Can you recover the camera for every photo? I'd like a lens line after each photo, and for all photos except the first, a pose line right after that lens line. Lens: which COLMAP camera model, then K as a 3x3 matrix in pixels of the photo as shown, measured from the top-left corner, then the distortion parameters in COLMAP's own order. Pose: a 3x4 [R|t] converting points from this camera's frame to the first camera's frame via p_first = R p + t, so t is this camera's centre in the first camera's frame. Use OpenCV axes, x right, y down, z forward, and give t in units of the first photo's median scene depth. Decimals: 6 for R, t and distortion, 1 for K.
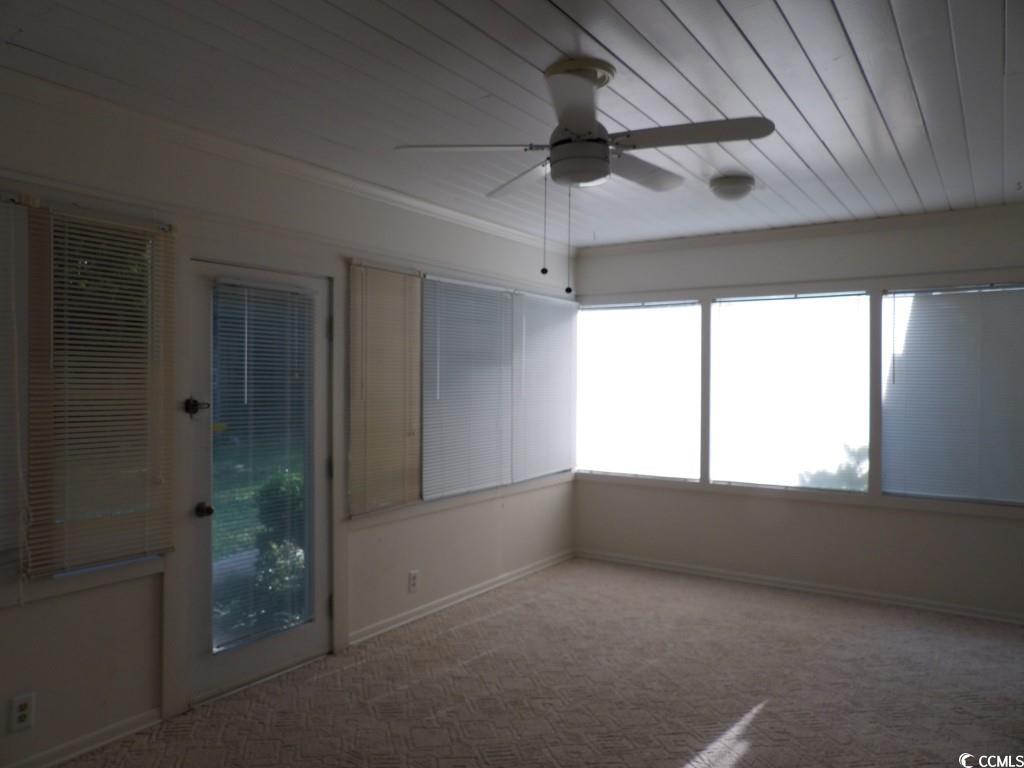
lens RADIAL K [[747.1, 0, 512.0], [0, 747.1, 384.0], [0, 0, 1]] dist [-0.002112, -0.002887]
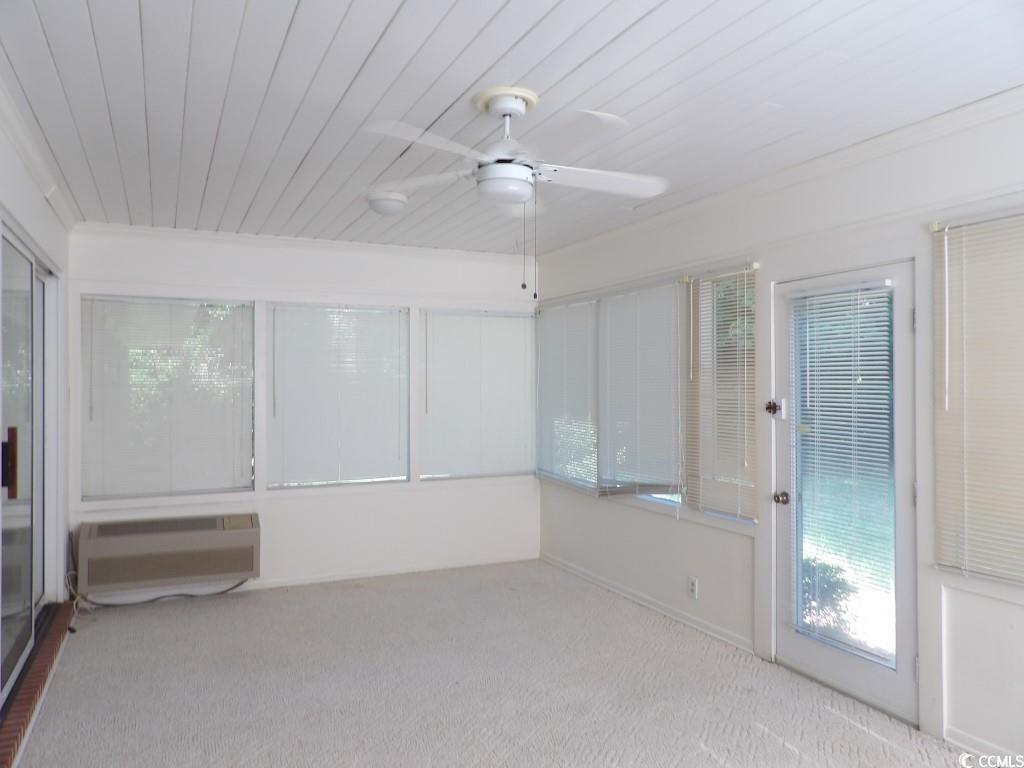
lens RADIAL K [[747.1, 0, 512.0], [0, 747.1, 384.0], [0, 0, 1]] dist [-0.002112, -0.002887]
pose [[-0.513991, -0.010386, -0.857733, 0.816701], [-0.004531, 0.999946, -0.009393, 0.004930], [0.857784, -0.000941, -0.514010, 1.259216]]
